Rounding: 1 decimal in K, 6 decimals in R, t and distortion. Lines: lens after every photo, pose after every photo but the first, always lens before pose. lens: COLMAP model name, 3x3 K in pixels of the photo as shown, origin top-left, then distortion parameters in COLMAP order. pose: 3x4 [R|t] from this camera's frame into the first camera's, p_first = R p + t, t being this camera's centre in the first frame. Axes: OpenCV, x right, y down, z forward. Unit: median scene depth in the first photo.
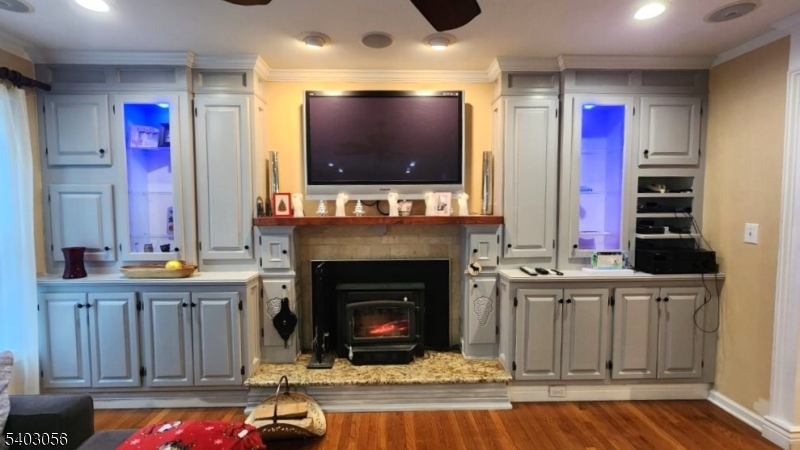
lens RADIAL K [[330.5, 0, 398.3], [0, 330.5, 228.3], [0, 0, 1]] dist [0.002428, 0.000832]
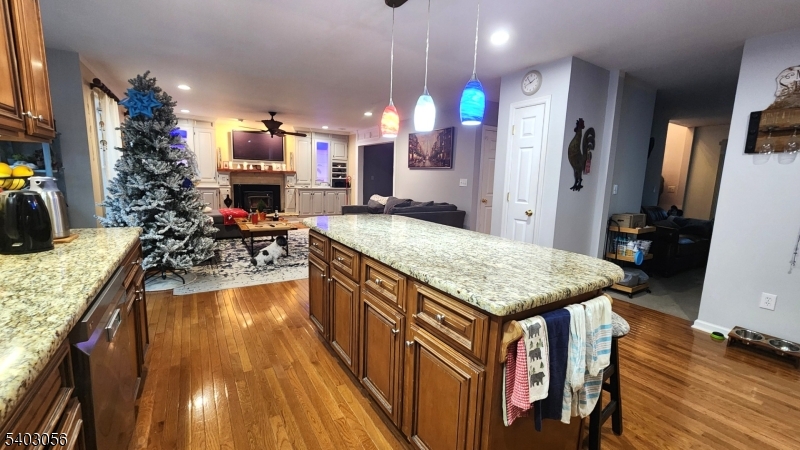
lens RADIAL K [[330.5, 0, 399.5], [0, 330.5, 225.0], [0, 0, 1]] dist [0.002428, 0.000832]
pose [[0.862776, -0.041979, 0.503841, -0.534841], [-0.005752, 0.995668, 0.092806, 0.199495], [-0.505554, -0.082969, 0.858796, -2.642375]]
